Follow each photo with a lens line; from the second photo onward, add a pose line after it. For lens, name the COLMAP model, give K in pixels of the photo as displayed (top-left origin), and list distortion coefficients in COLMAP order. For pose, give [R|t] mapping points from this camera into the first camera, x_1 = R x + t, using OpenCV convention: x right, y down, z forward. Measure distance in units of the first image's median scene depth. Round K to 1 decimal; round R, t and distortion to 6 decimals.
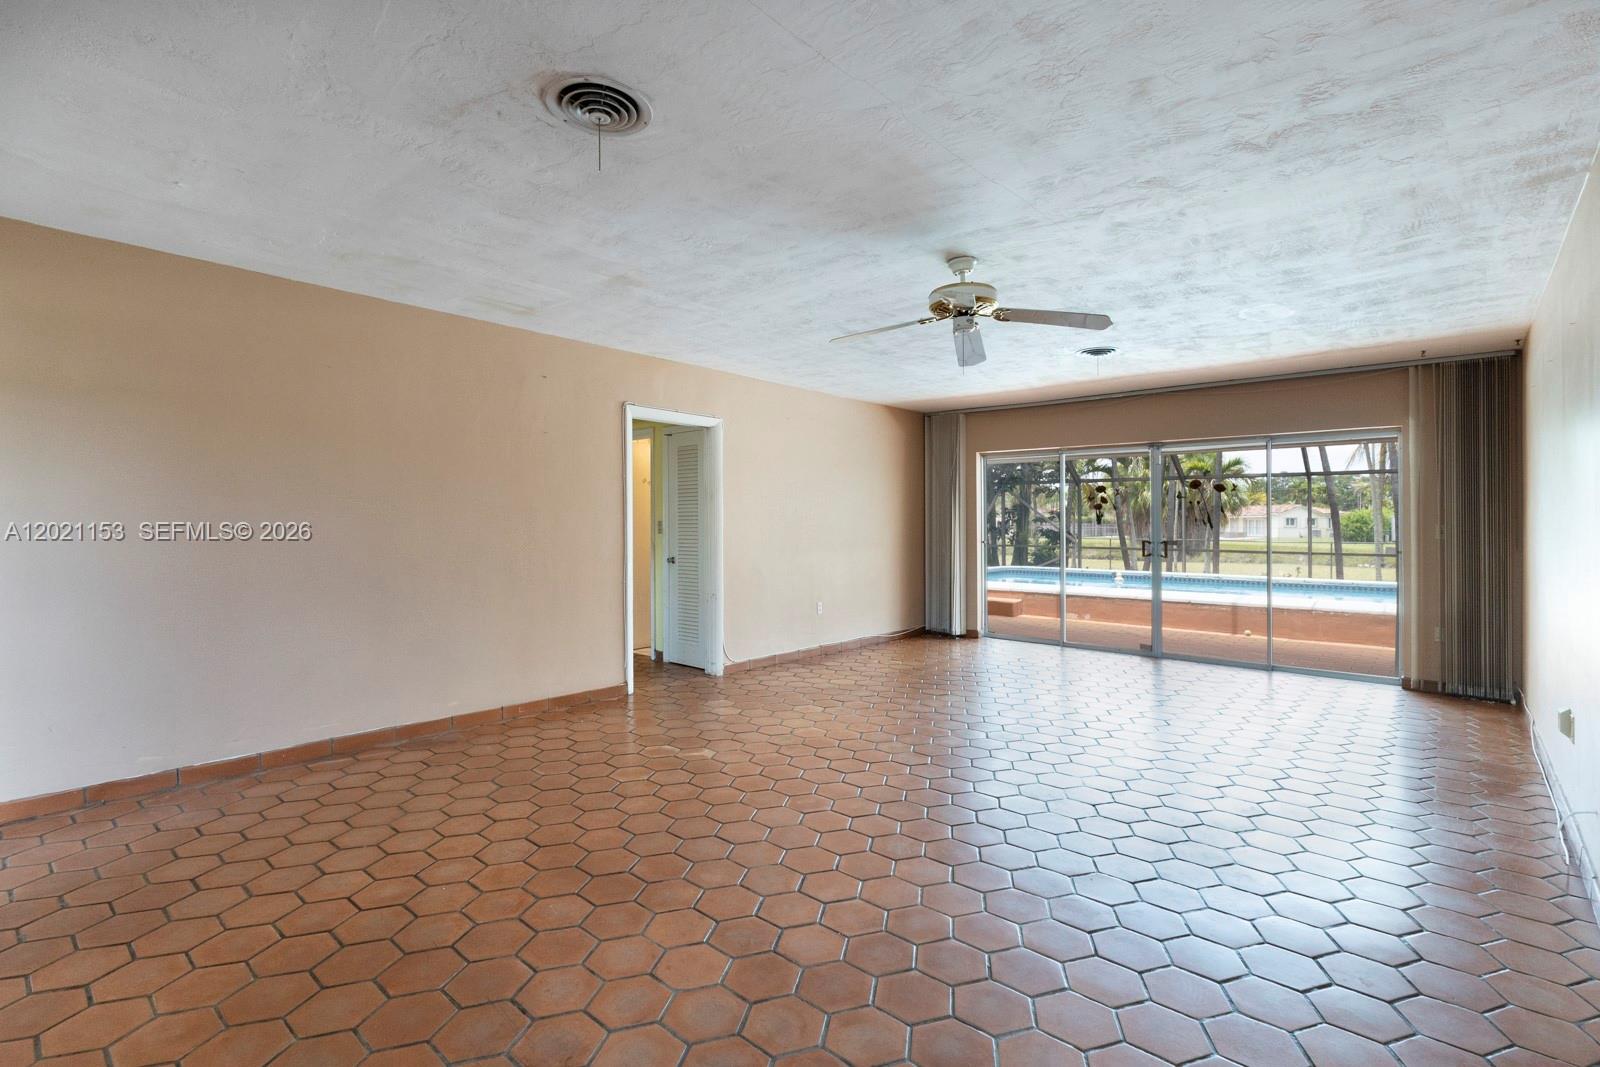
lens RADIAL K [[735.5, 0, 808.2], [0, 735.5, 532.5], [0, 0, 1]] dist [0.002123, 0.001153]
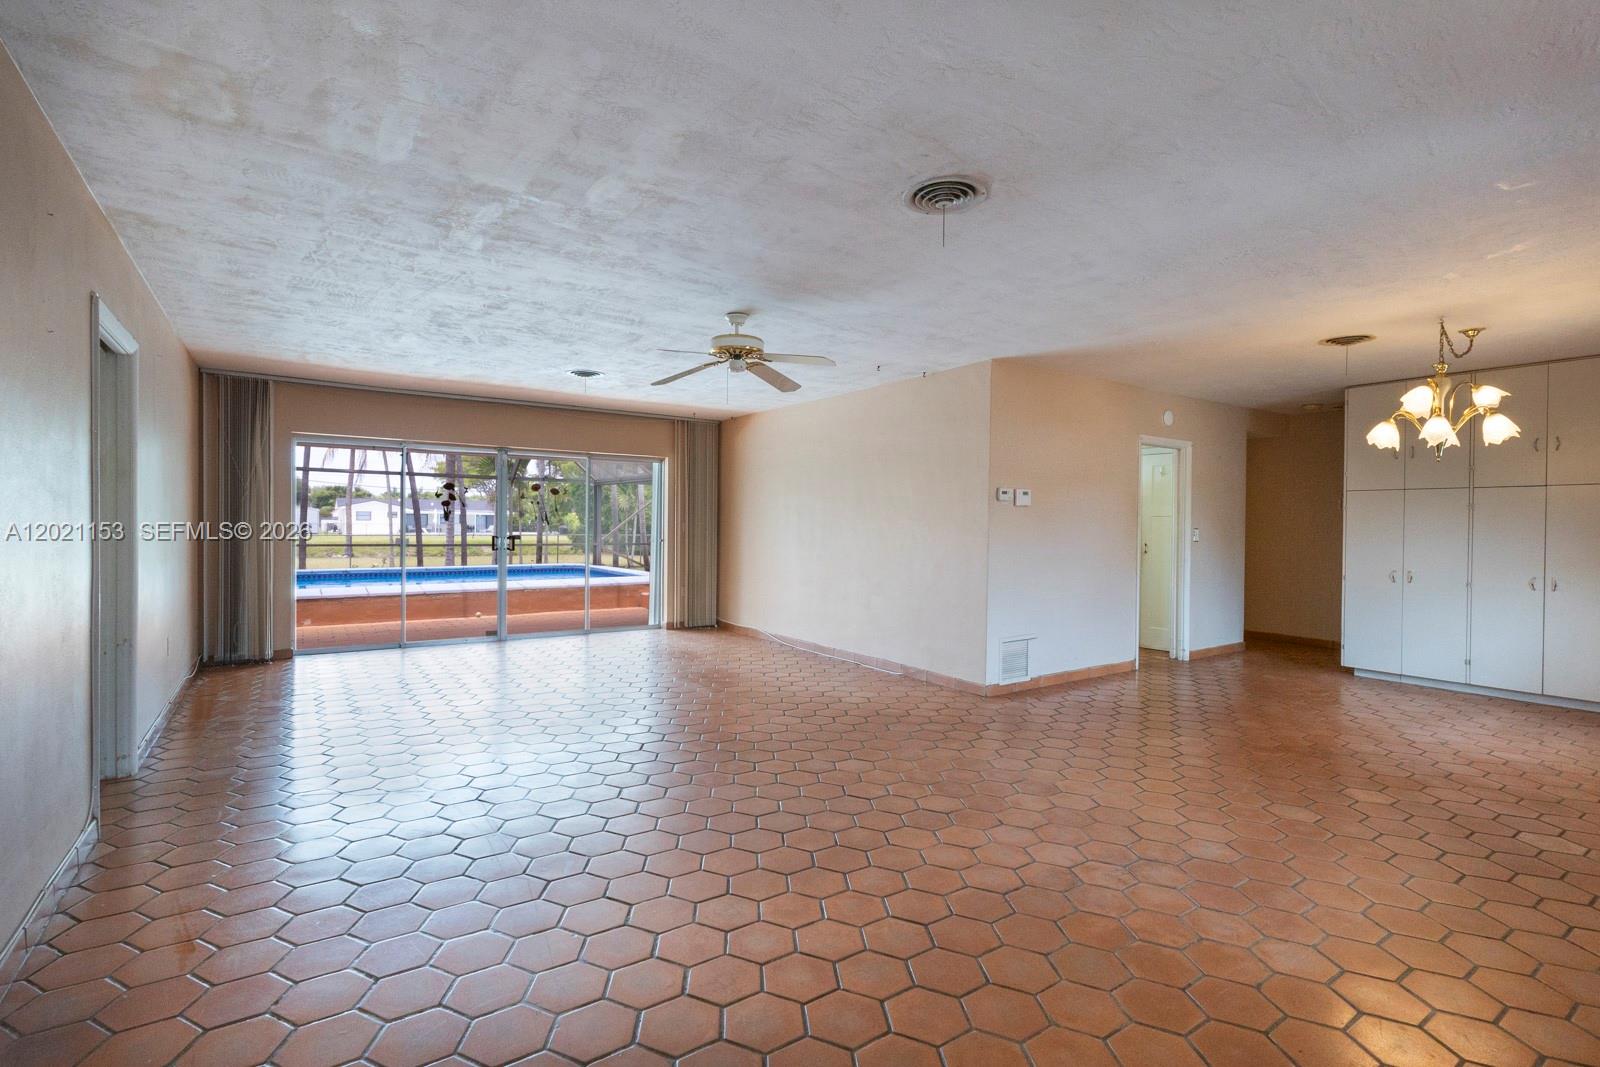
lens RADIAL K [[735.5, 0, 791.2], [0, 735.5, 529.2], [0, 0, 1]] dist [0.002123, 0.001153]
pose [[0.261755, -0.007163, 0.965108, -0.490492], [0.004205, 0.999971, 0.006282, -0.004367], [-0.965125, 0.002414, 0.261777, 0.287445]]
